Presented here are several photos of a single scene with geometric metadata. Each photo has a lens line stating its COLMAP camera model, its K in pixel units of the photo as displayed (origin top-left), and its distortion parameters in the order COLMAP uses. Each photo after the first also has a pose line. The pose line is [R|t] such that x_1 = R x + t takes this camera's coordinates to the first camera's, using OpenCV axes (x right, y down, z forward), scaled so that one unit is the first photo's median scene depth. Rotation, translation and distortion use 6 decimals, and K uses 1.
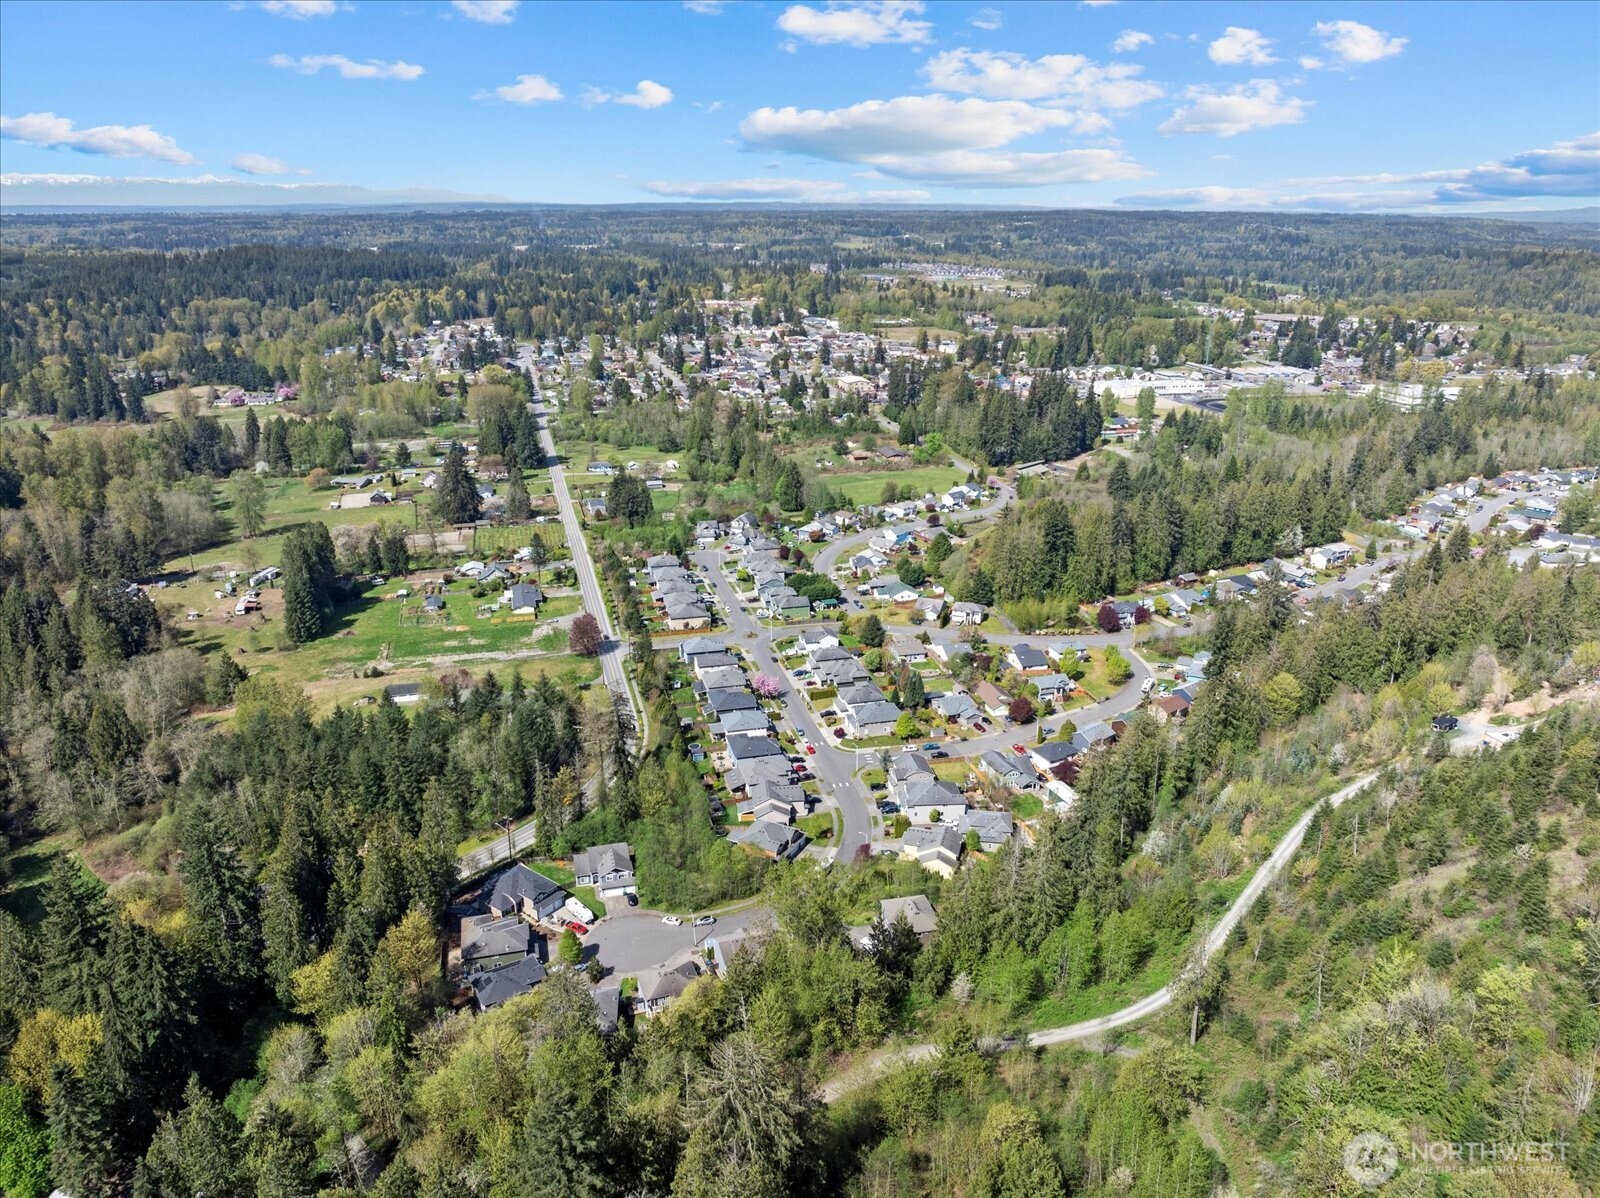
lens RADIAL K [[1121.0, 0, 788.6], [0, 1121.0, 592.6], [0, 0, 1]] dist [-0.049780, 0.017614]
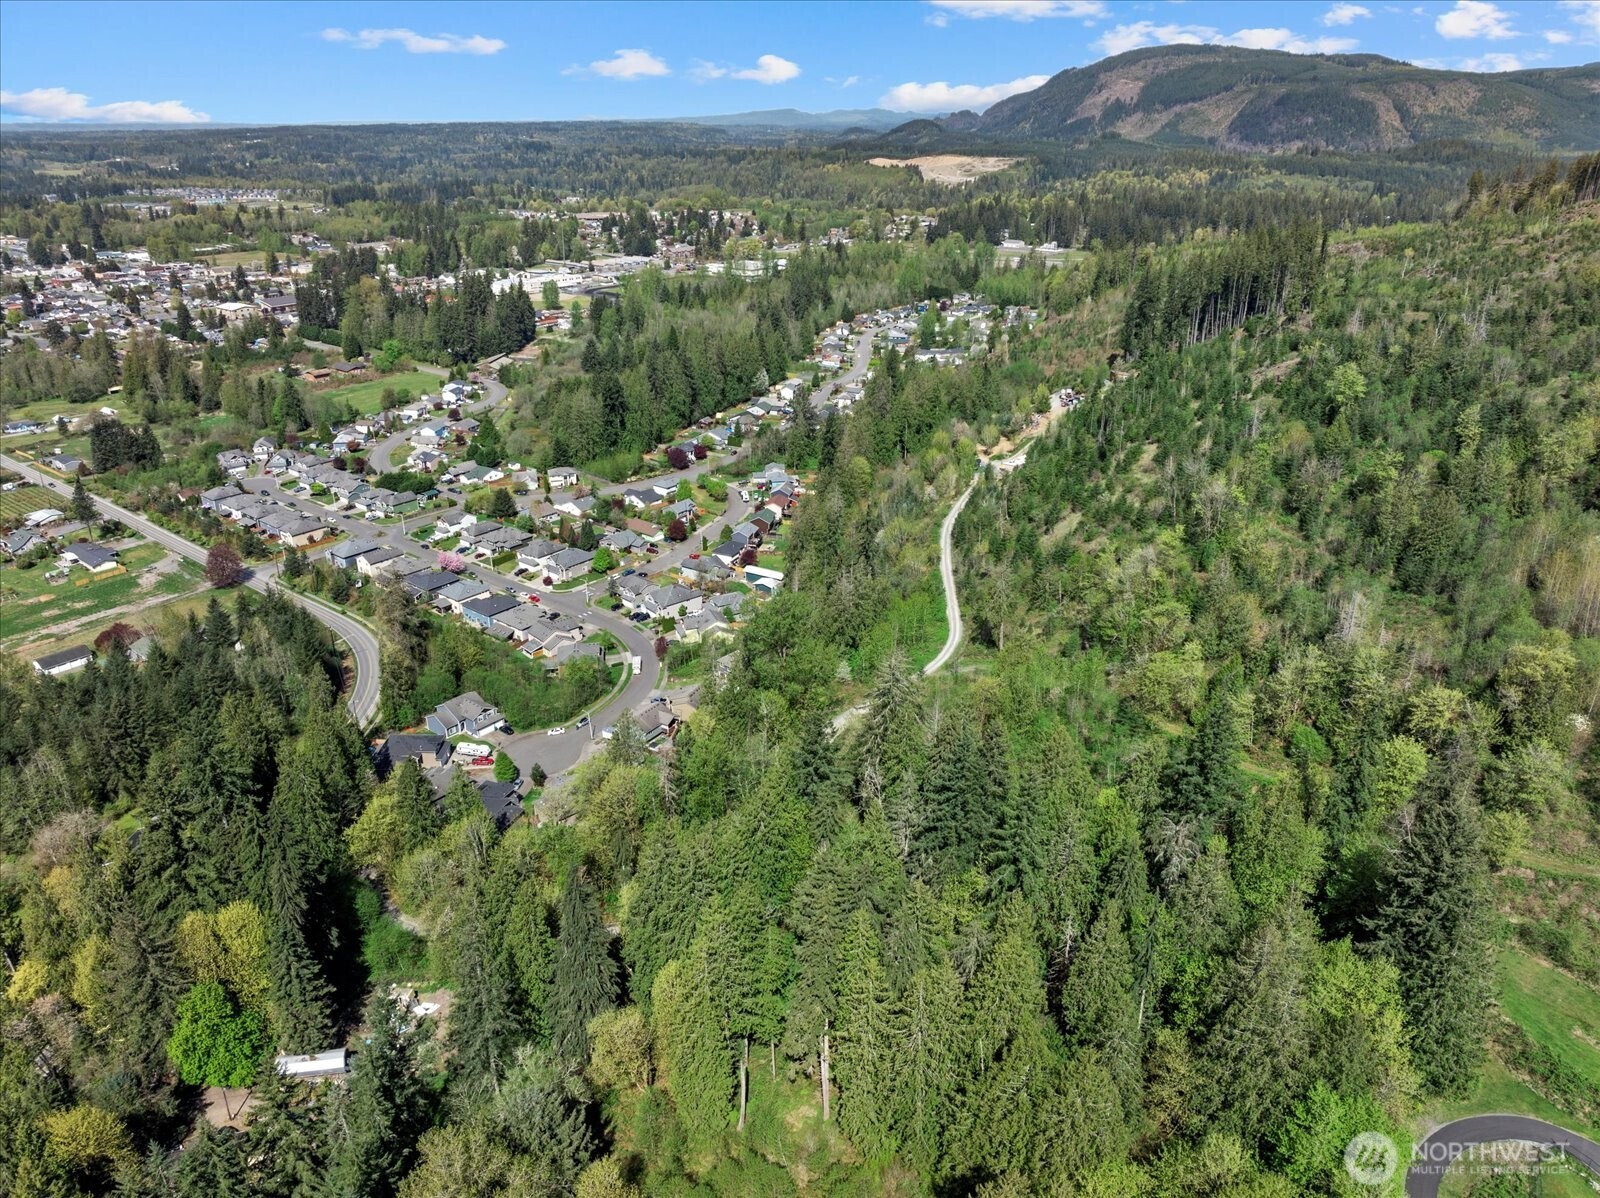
lens RADIAL K [[1121.0, 0, 802.6], [0, 1121.0, 598.1], [0, 0, 1]] dist [-0.049780, 0.017614]
pose [[0.803595, -0.239186, 0.544999, -0.234421], [0.197947, 0.970974, 0.134265, 0.027937], [-0.561294, -0.000014, 0.827616, -0.040030]]
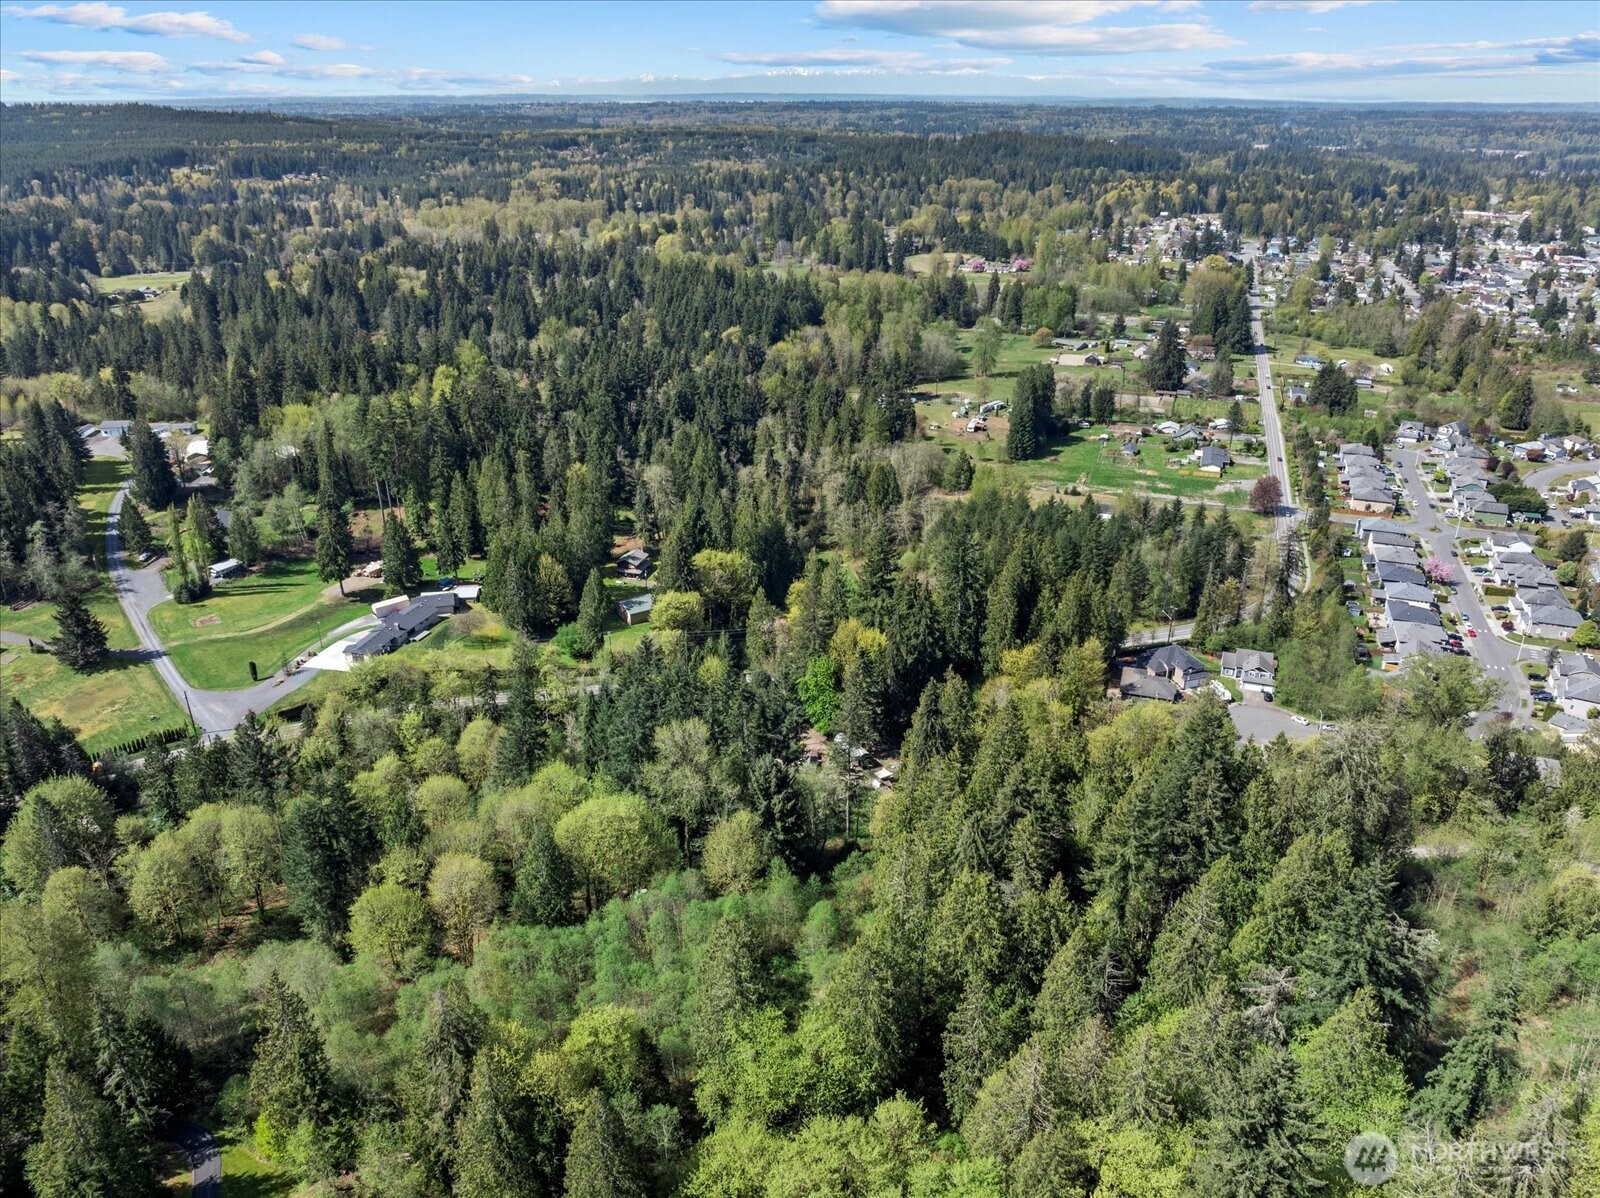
lens RADIAL K [[1121.0, 0, 811.2], [0, 1121.0, 597.8], [0, 0, 1]] dist [-0.049780, 0.017614]
pose [[0.833618, 0.225706, -0.504121, 0.011015], [-0.180700, 0.973917, 0.137238, 0.050930], [0.521947, -0.023309, 0.852659, -0.108186]]
